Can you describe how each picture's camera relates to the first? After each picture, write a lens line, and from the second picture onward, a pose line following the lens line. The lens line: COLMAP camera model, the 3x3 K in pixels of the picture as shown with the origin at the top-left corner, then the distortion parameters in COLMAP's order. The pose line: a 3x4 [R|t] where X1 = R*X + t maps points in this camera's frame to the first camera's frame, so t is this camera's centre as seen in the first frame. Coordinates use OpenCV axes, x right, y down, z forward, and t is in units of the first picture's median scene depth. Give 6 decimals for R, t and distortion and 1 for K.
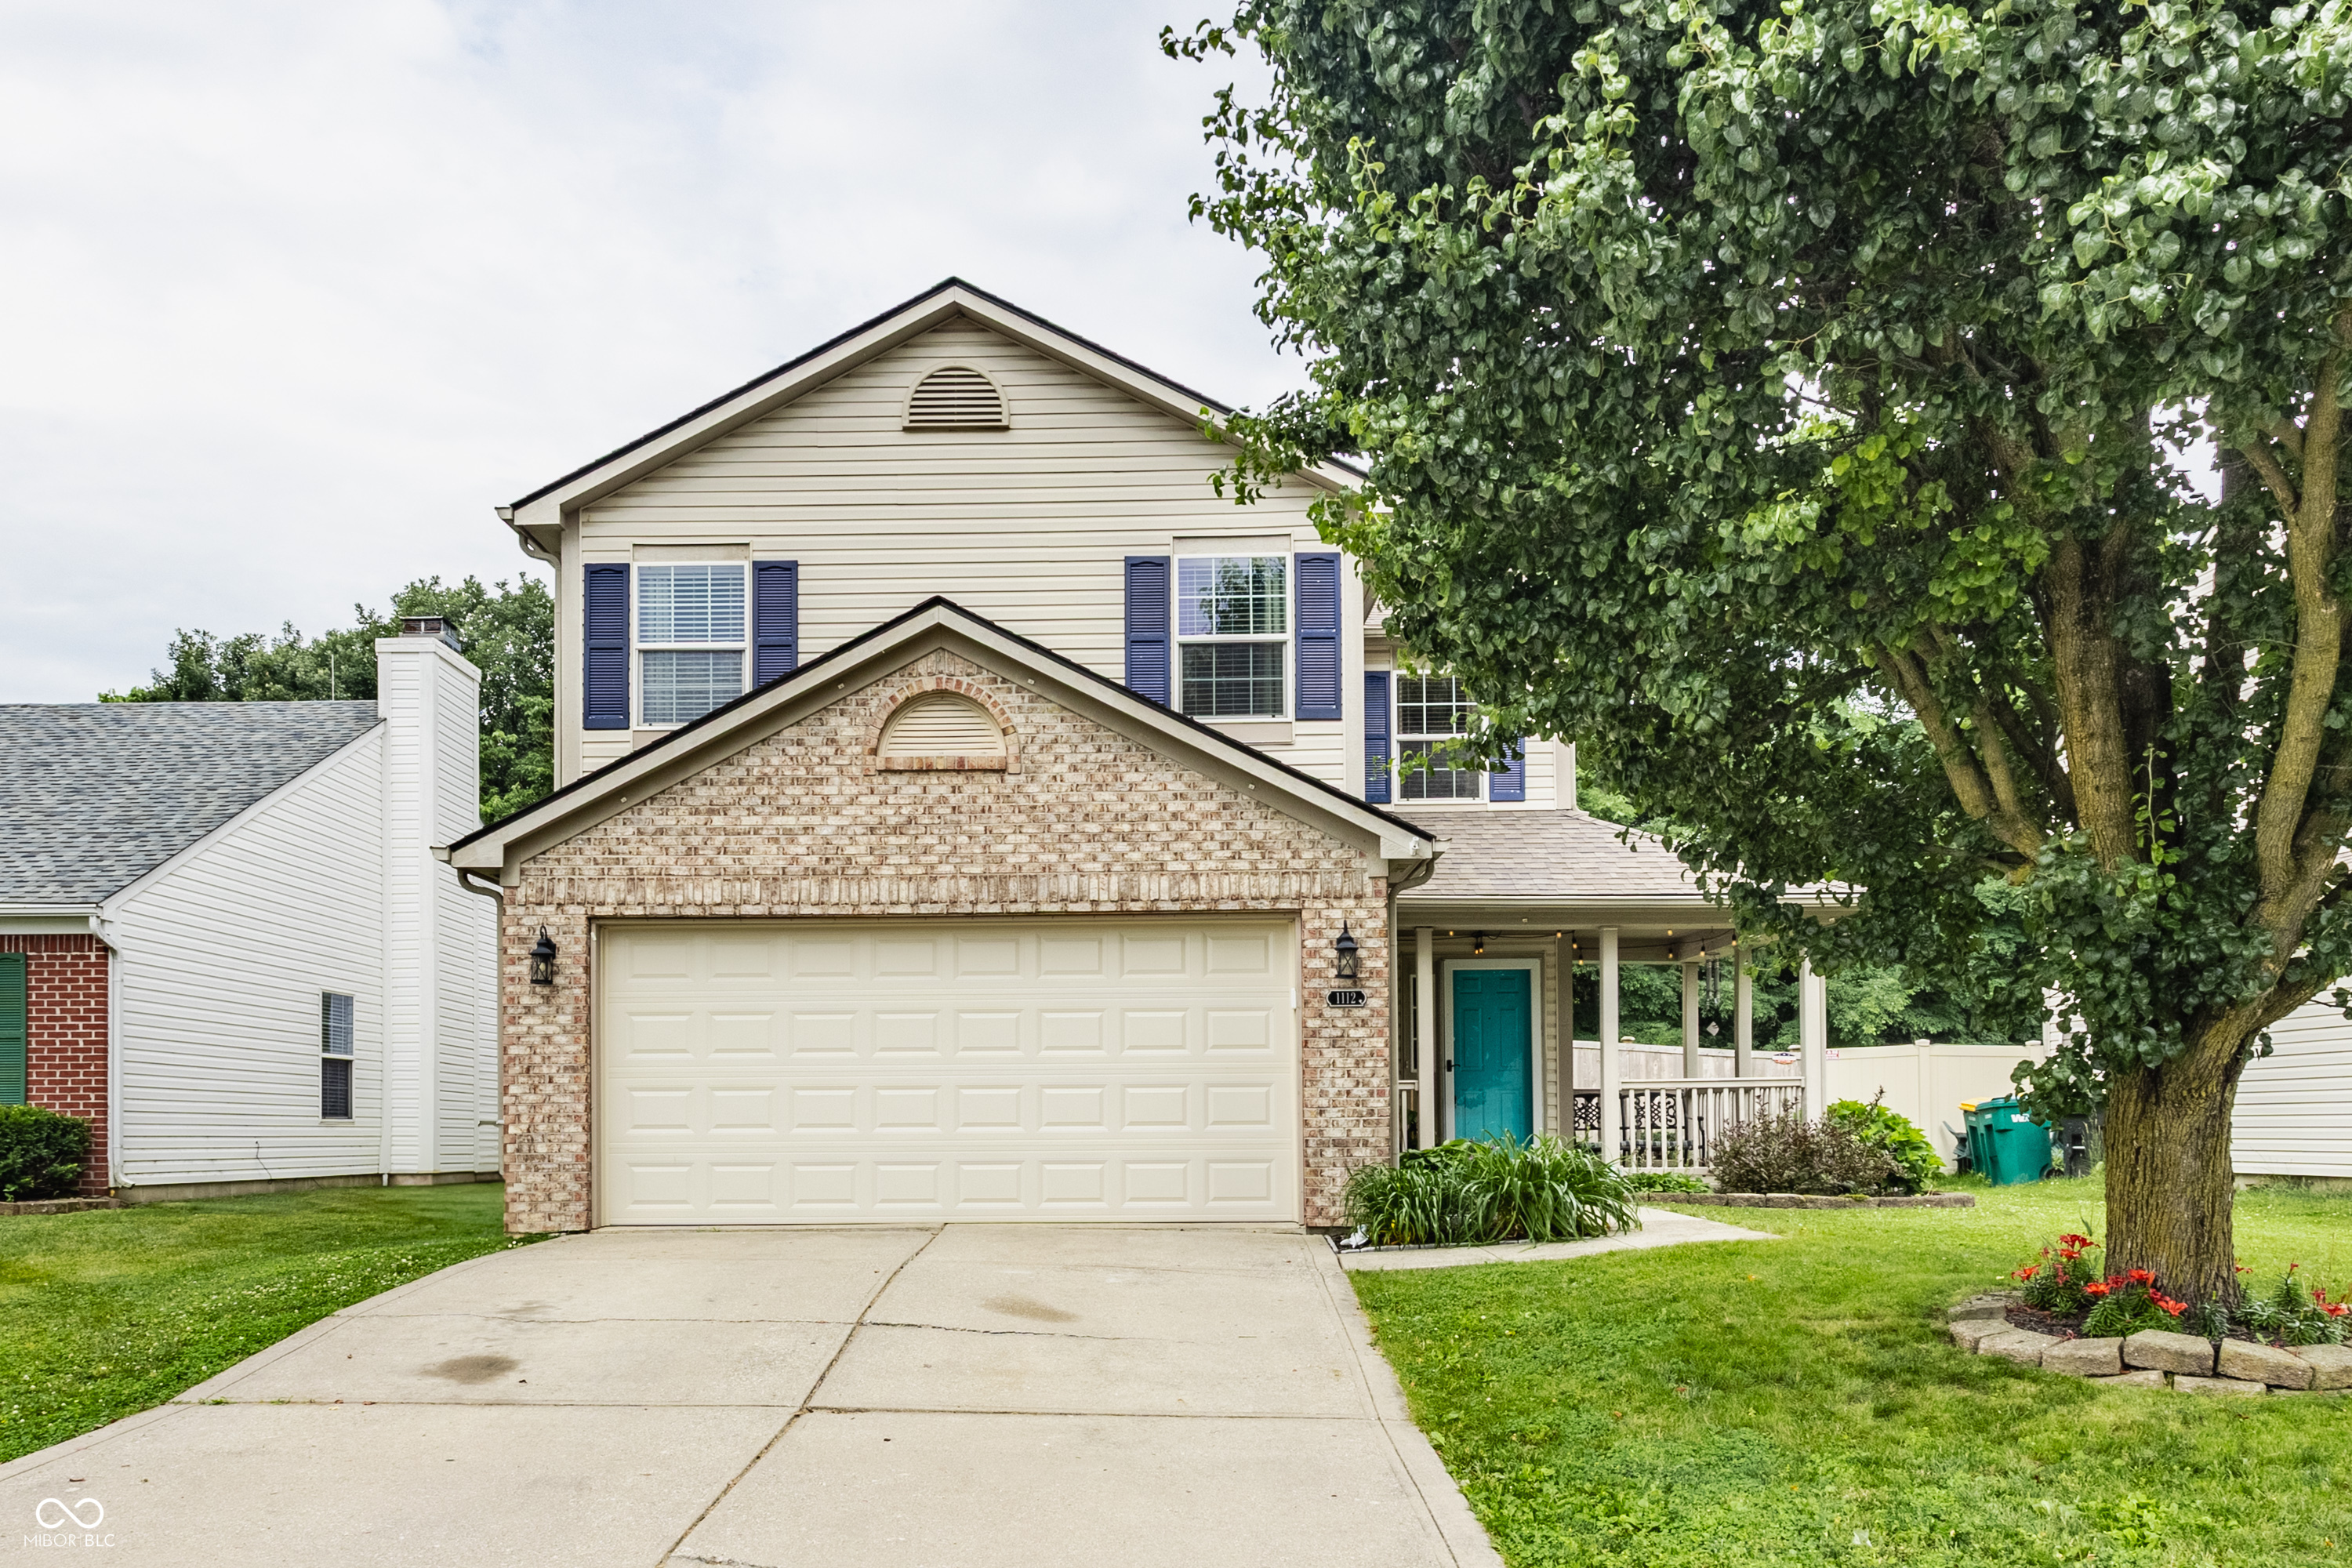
lens RADIAL K [[1116.2, 0, 1020.1], [0, 1116.2, 778.8], [0, 0, 1]] dist [-0.002110, 0.001695]
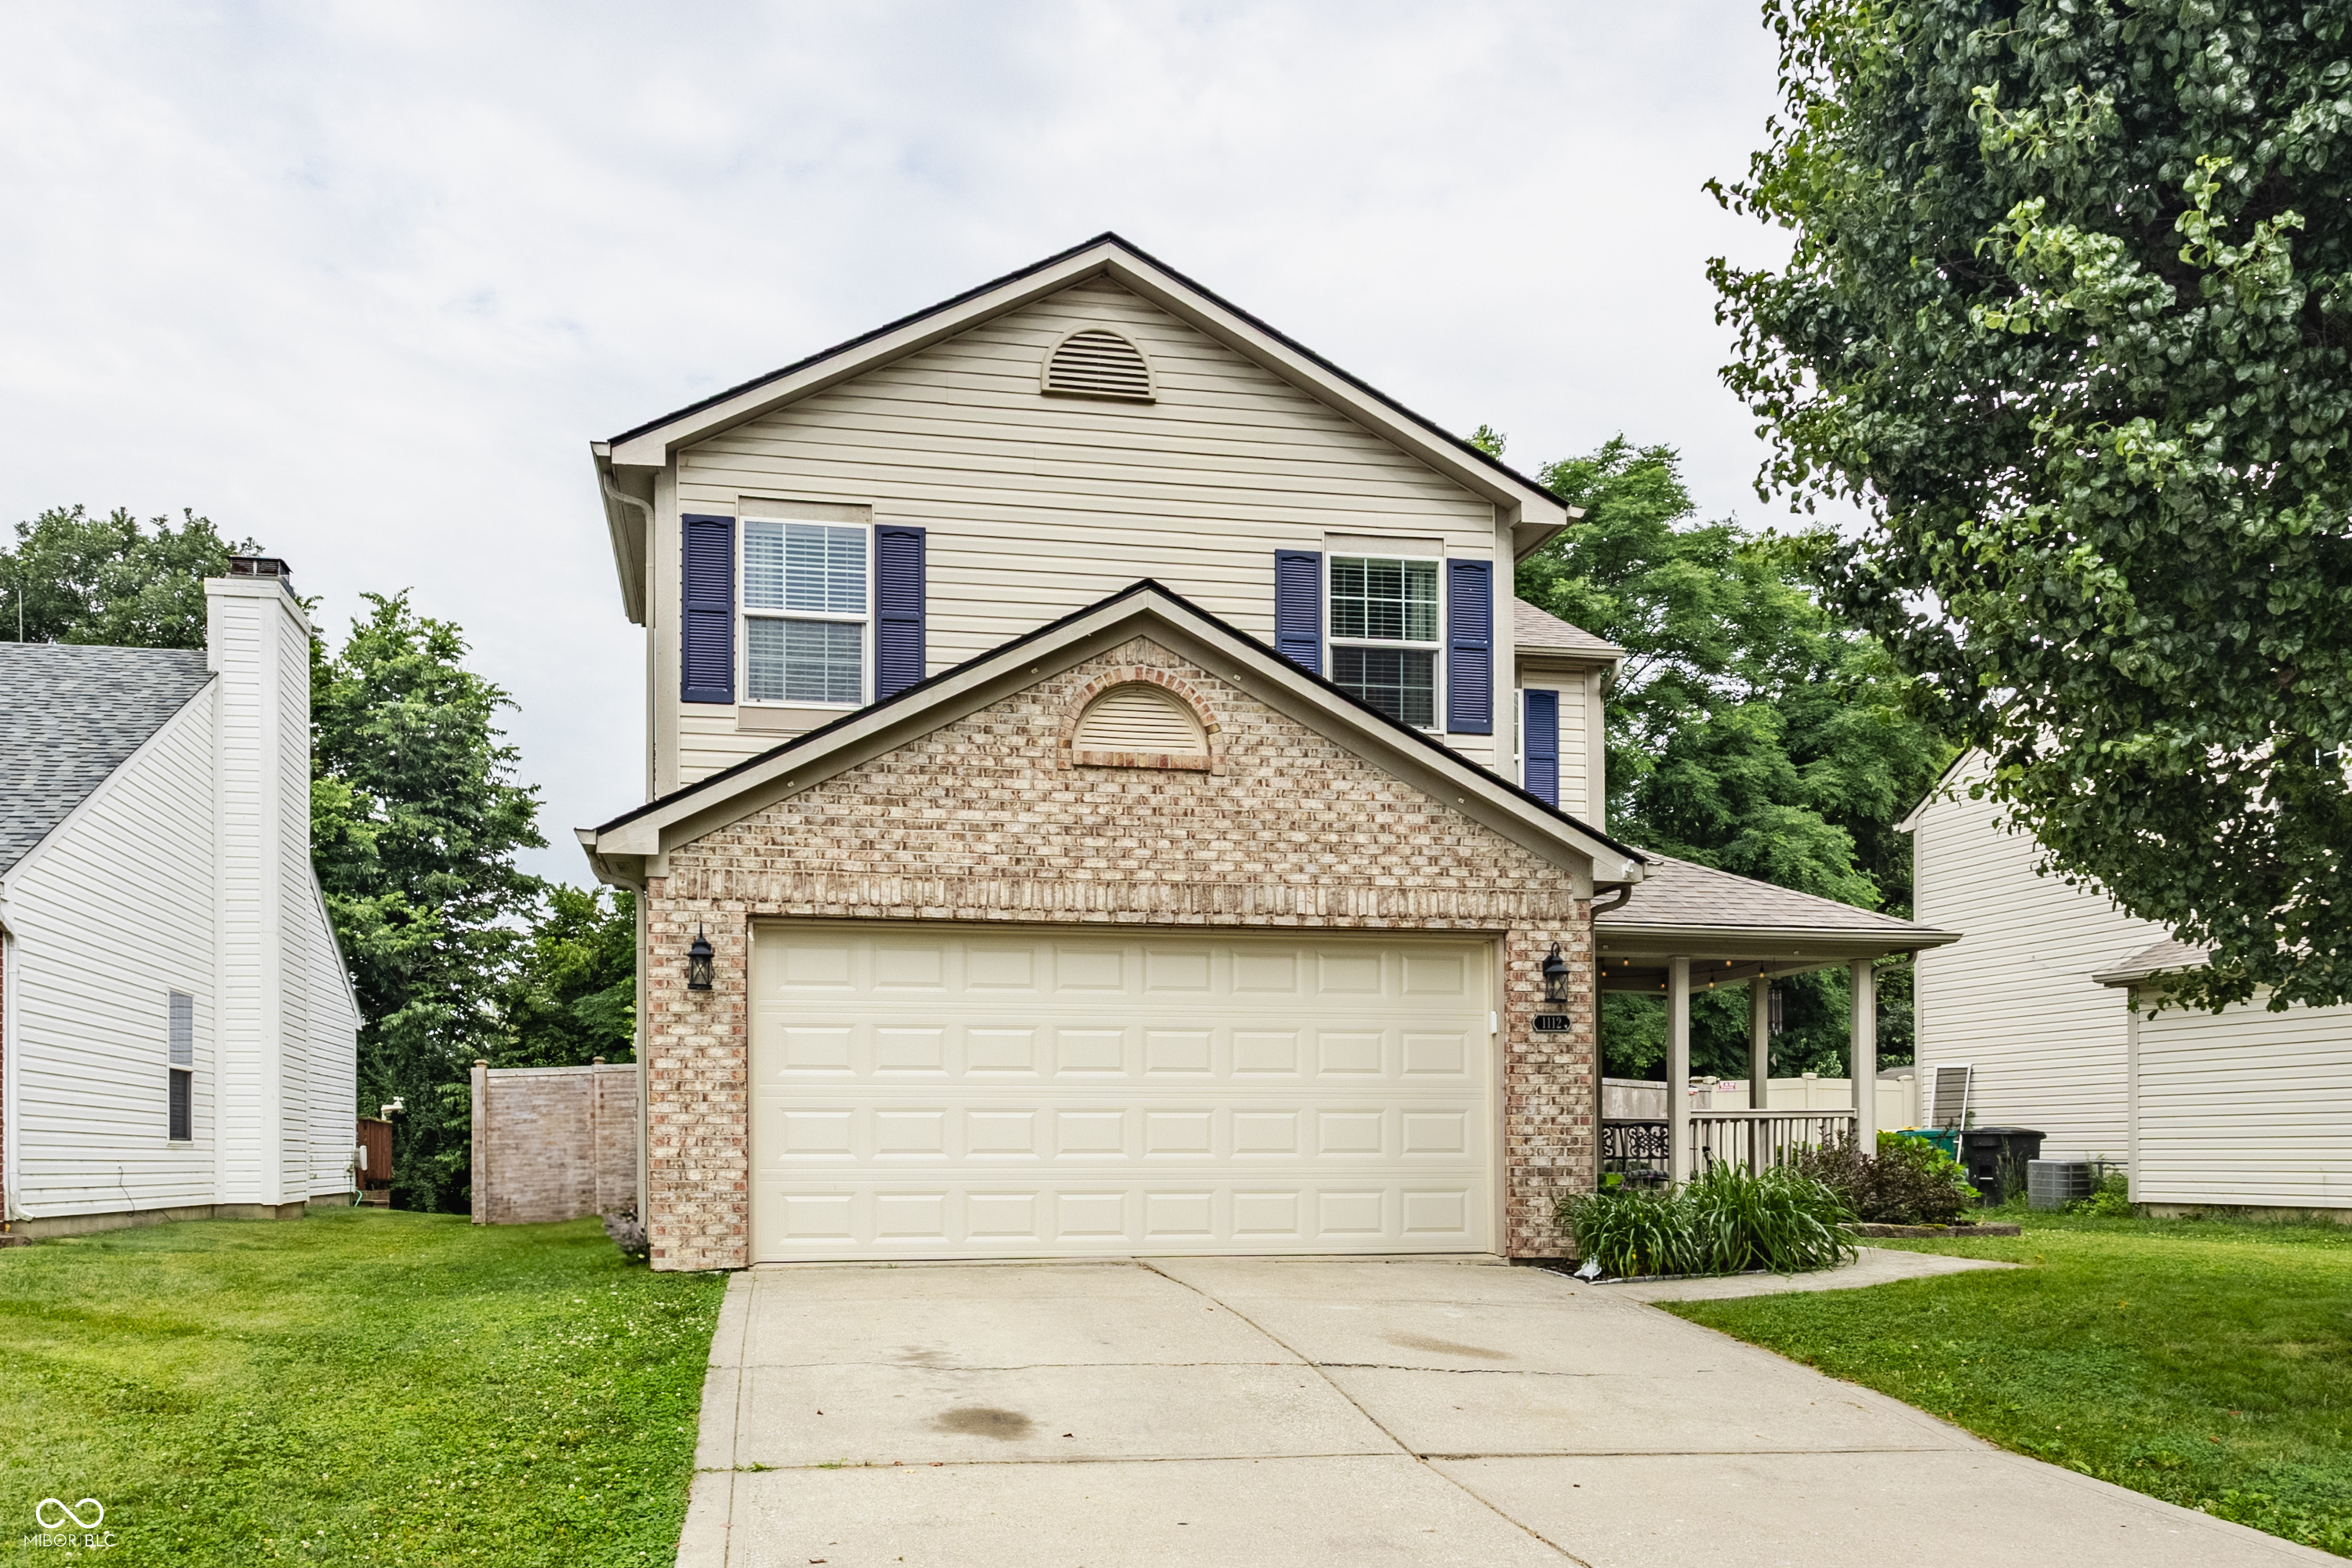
lens RADIAL K [[1199.4, 0, 1064.8], [0, 1199.4, 791.1], [0, 0, 1]] dist [-0.000470, 0.000576]
pose [[0.990125, 0.045311, 0.132664, -0.263535], [-0.046412, 0.998909, 0.005220, 0.009155], [-0.132283, -0.011326, 0.991147, 0.024557]]
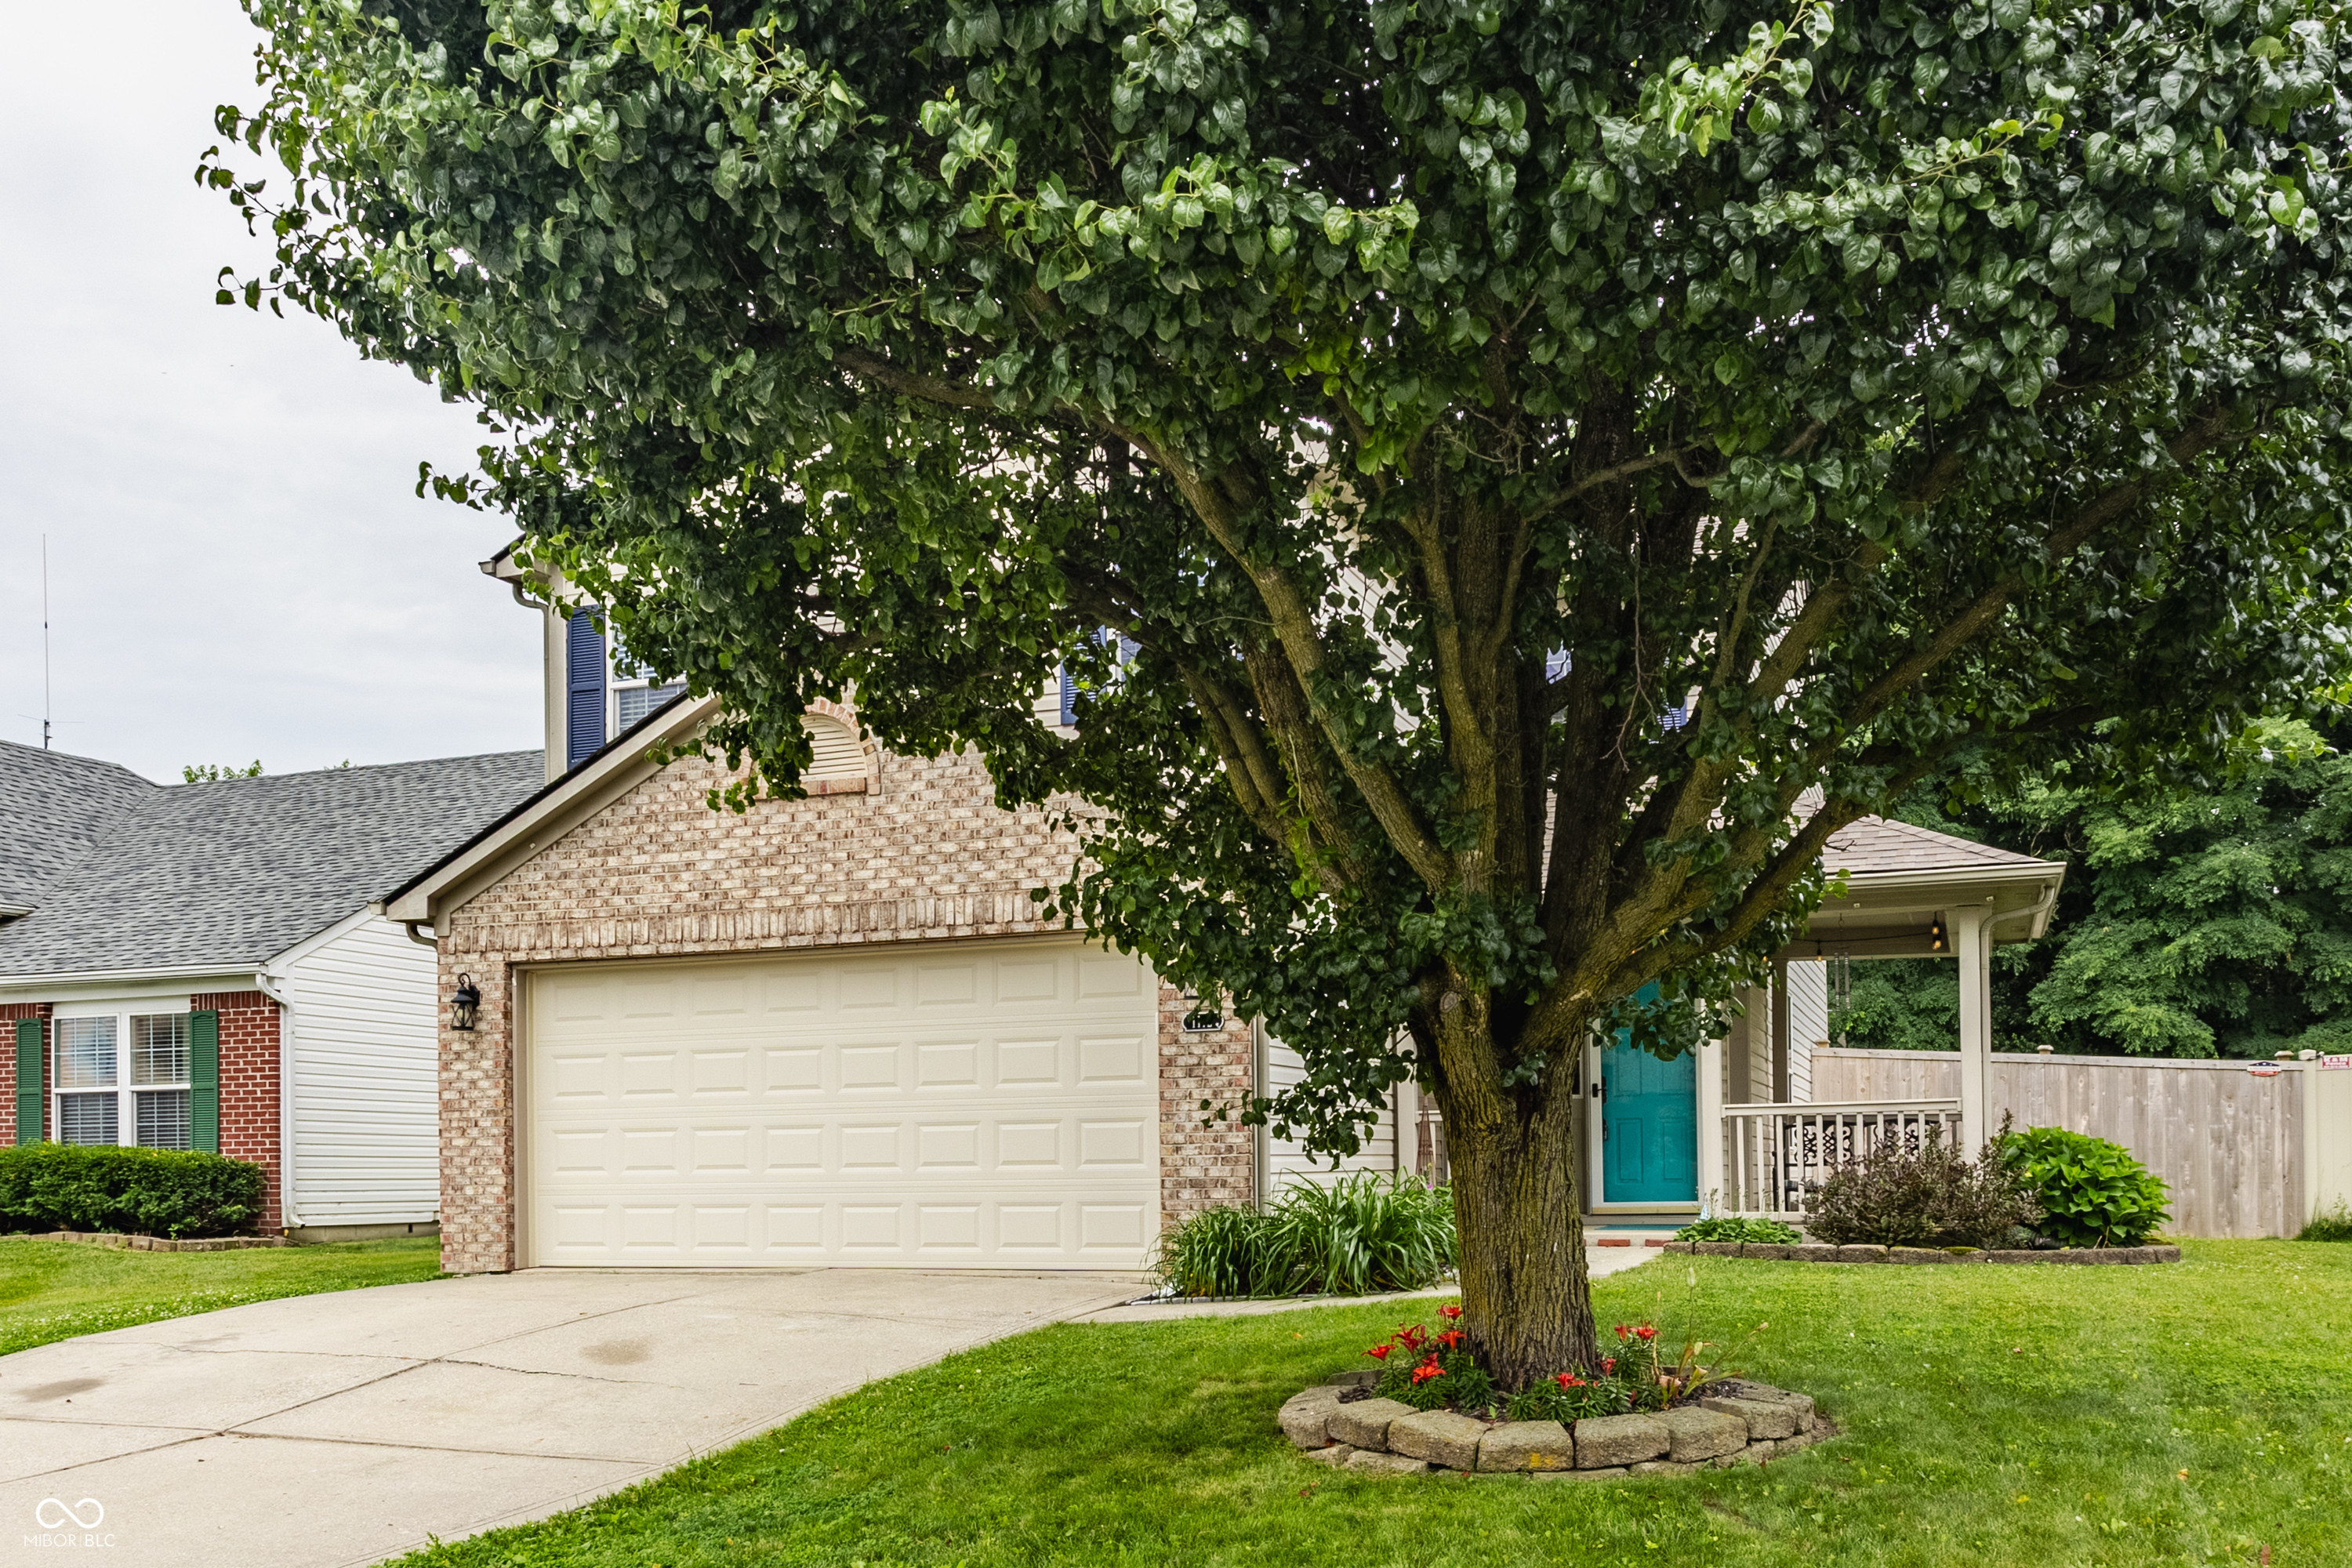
lens RADIAL K [[1247.3, 0, 1186.7], [0, 1247.3, 770.9], [0, 0, 1]] dist [-0.000460, 0.003720]
pose [[0.975156, -0.071681, -0.209602, 0.476619], [0.071264, 0.997412, -0.009552, 0.003995], [0.209745, -0.005622, 0.977740, 0.017840]]
